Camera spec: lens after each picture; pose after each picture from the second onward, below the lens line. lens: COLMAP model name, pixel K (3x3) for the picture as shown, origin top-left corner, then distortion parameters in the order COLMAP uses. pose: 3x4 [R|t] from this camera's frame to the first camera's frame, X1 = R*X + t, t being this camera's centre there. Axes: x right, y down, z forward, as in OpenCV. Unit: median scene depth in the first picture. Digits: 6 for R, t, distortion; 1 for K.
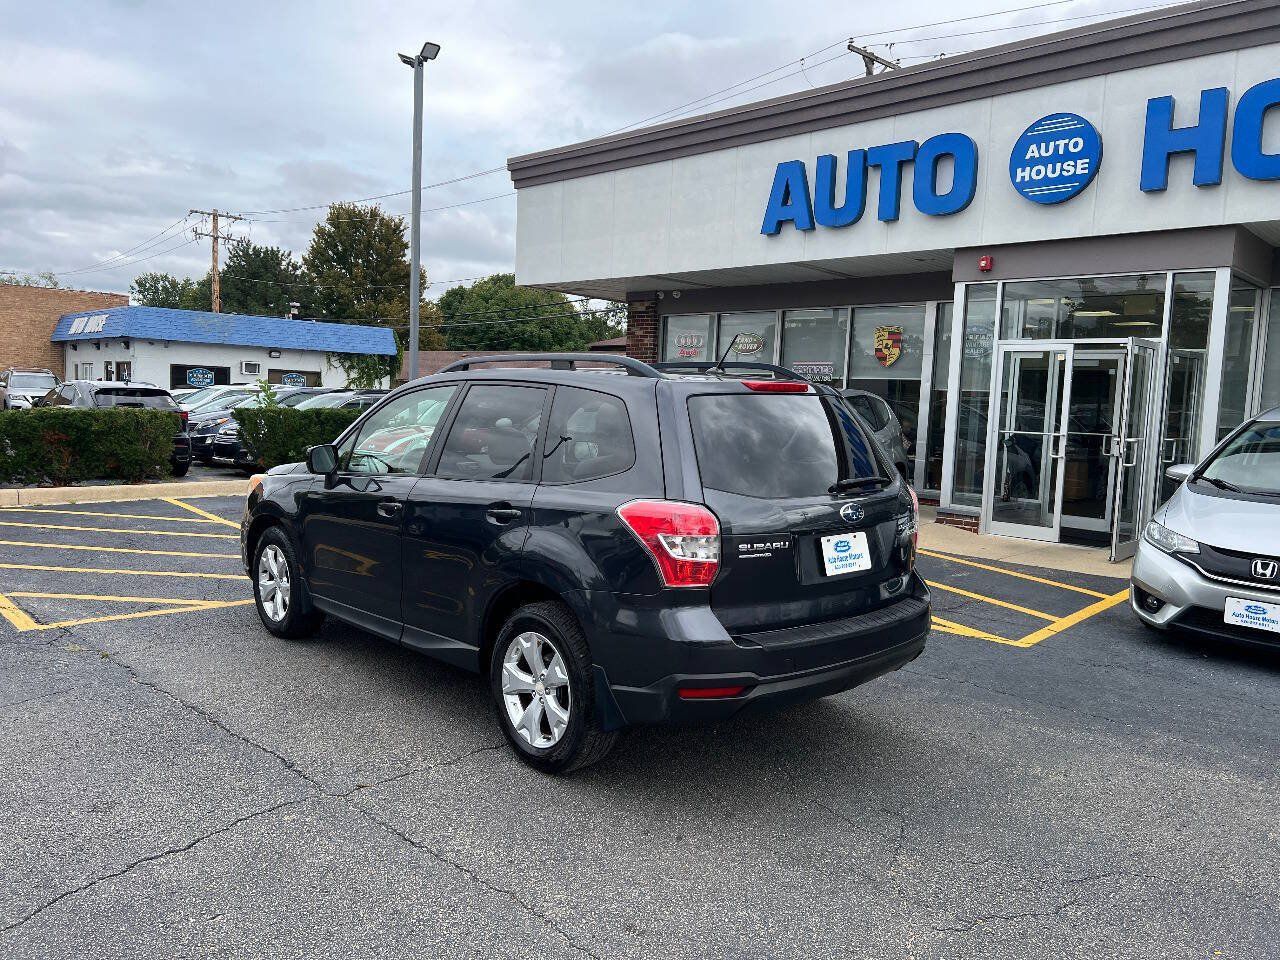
lens RADIAL K [[952.8, 0, 638.4], [0, 952.8, 468.9], [0, 0, 1]] dist [0.060326, -0.062565]
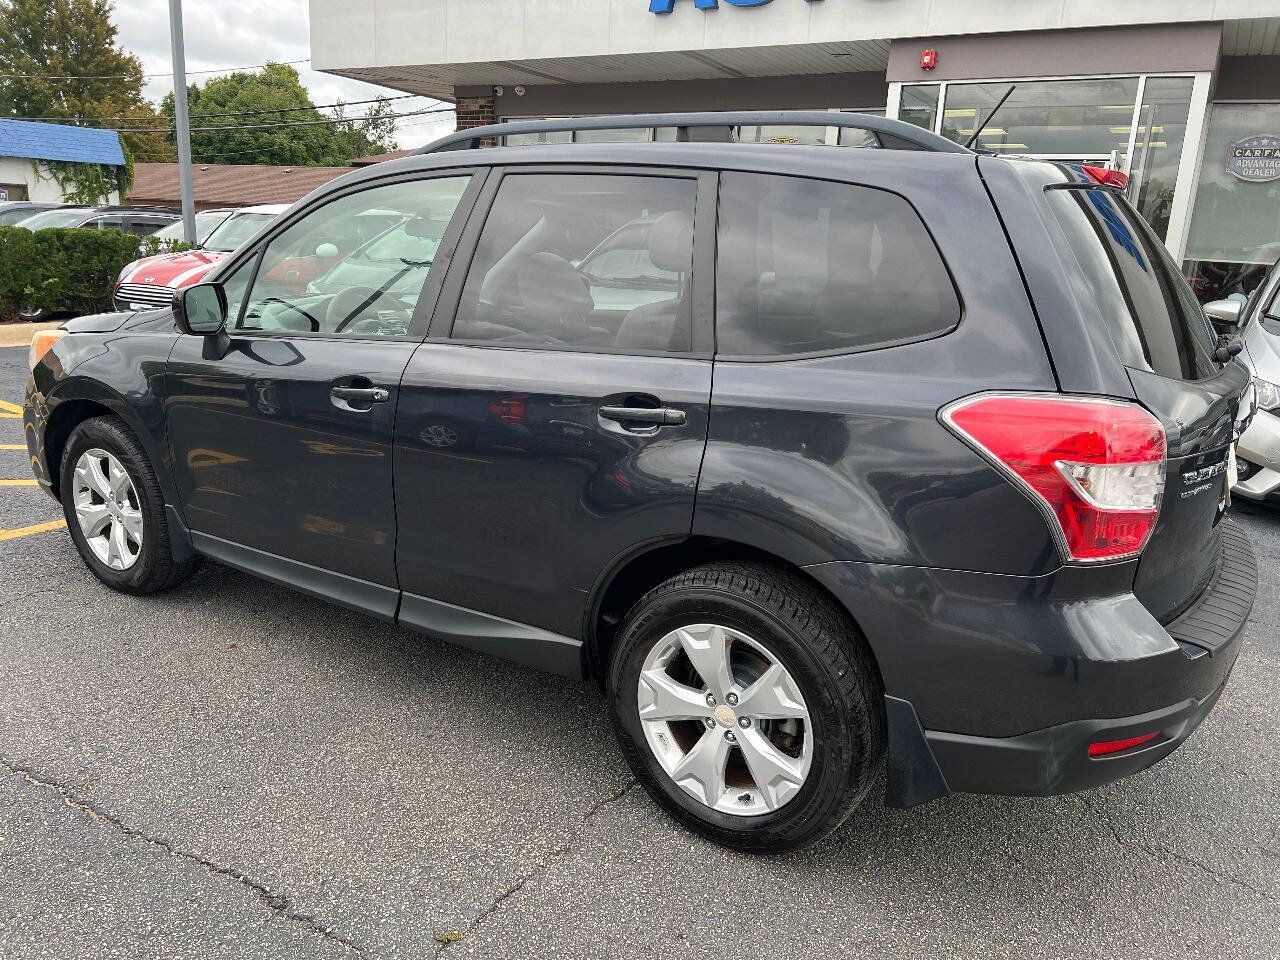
lens RADIAL K [[957.6, 0, 641.6], [0, 957.6, 480.6], [0, 0, 1]] dist [0.066467, -0.079273]
pose [[0.971487, -0.050507, 0.231652, -0.102637], [0.007401, 0.983031, 0.183292, -0.006518], [-0.236979, -0.176351, 0.955375, 0.176024]]
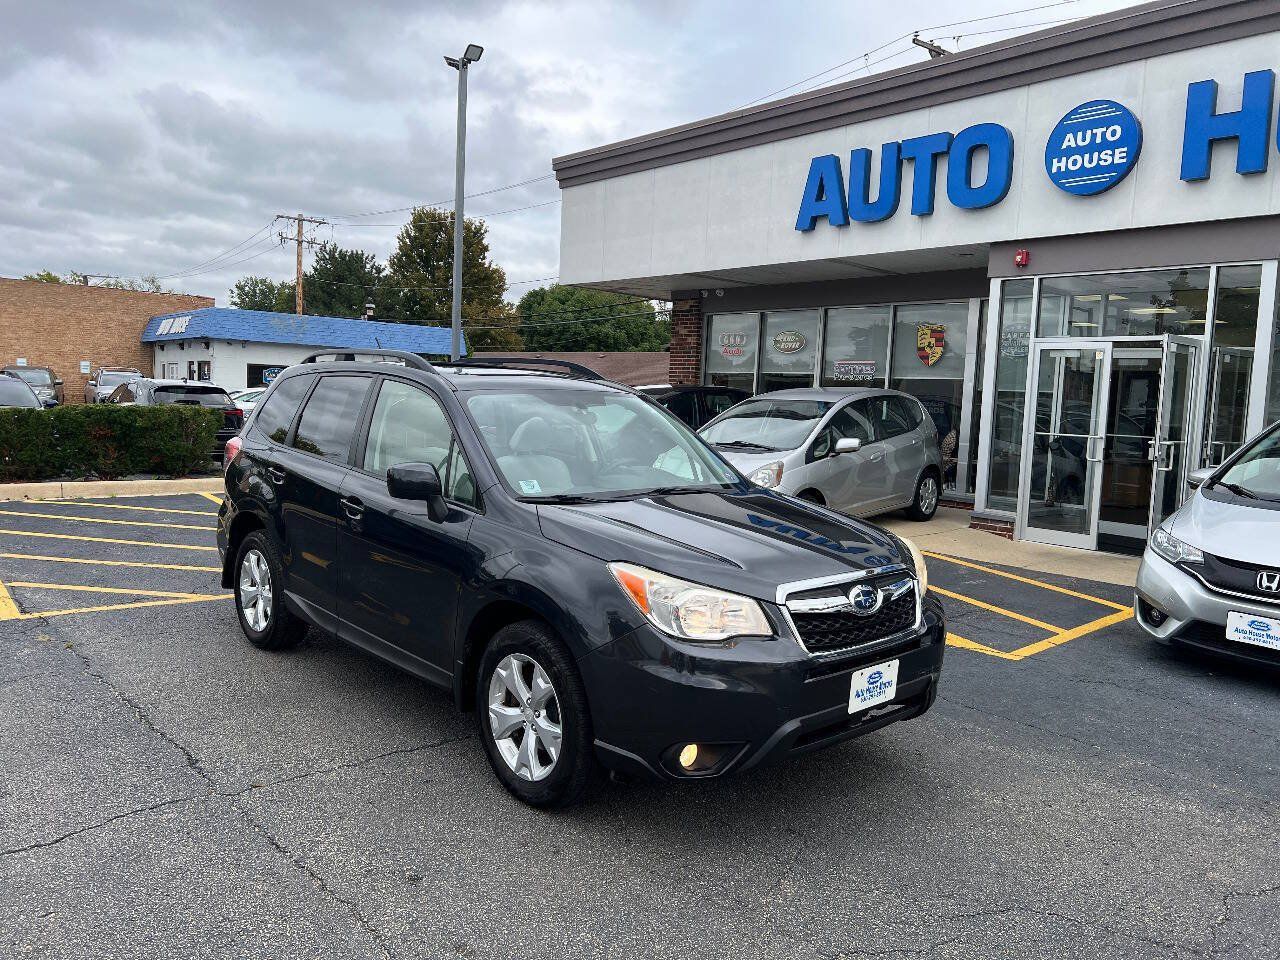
lens RADIAL K [[954.3, 0, 648.7], [0, 954.3, 460.8], [0, 0, 1]] dist [0.056975, -0.060411]
pose [[0.997149, 0.009139, -0.074907, 0.063938], [-0.009848, 0.999910, -0.009108, 0.001009], [0.074817, 0.009820, 0.997149, 0.015665]]
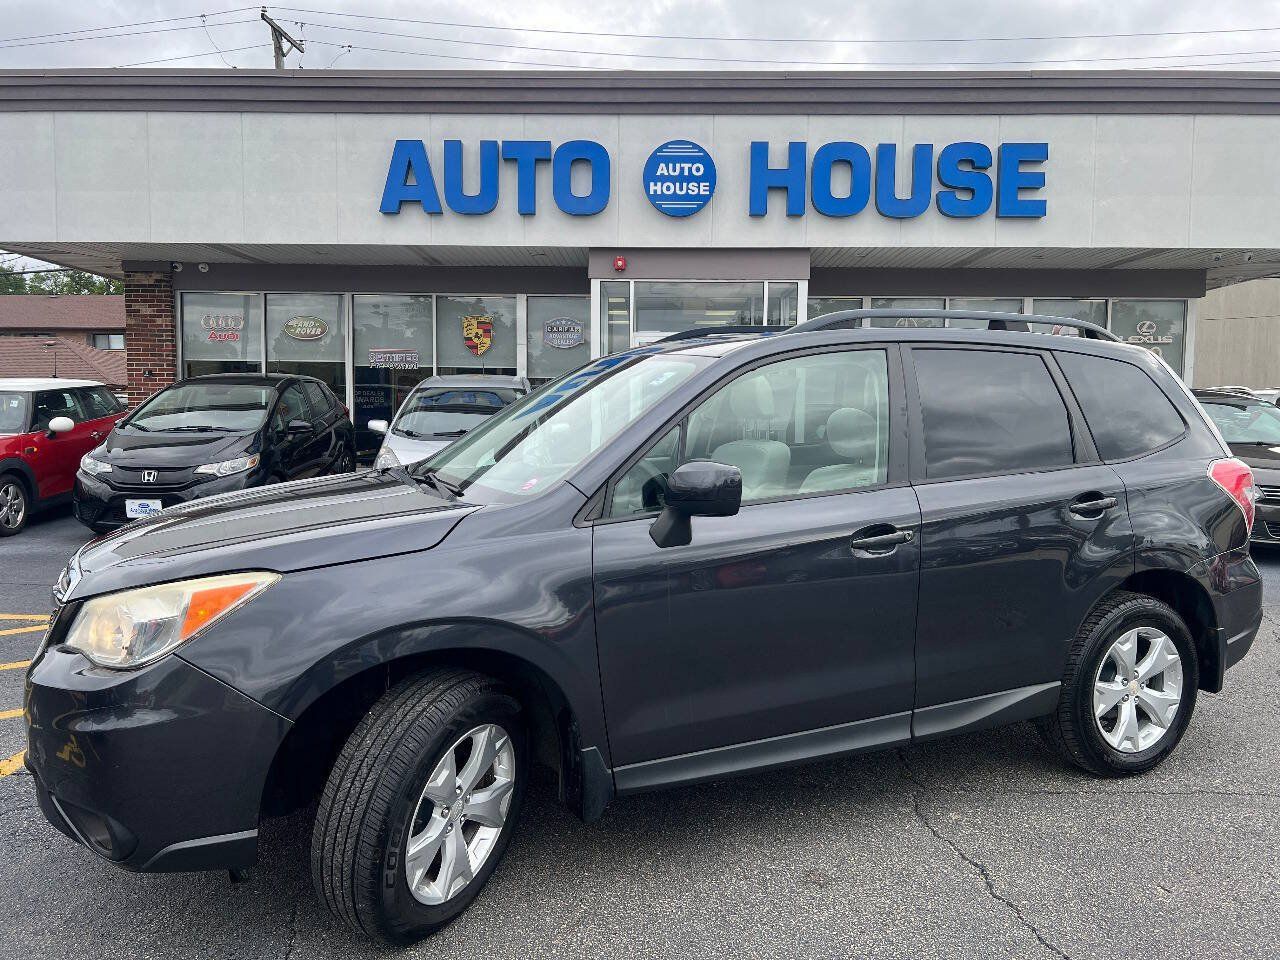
lens RADIAL K [[952.8, 0, 638.4], [0, 952.8, 468.9], [0, 0, 1]] dist [0.060326, -0.062565]
pose [[0.742843, -0.073237, 0.665447, -0.385185], [0.068943, 0.997082, 0.032773, -0.008833], [-0.665906, 0.021533, 0.745725, 0.156972]]
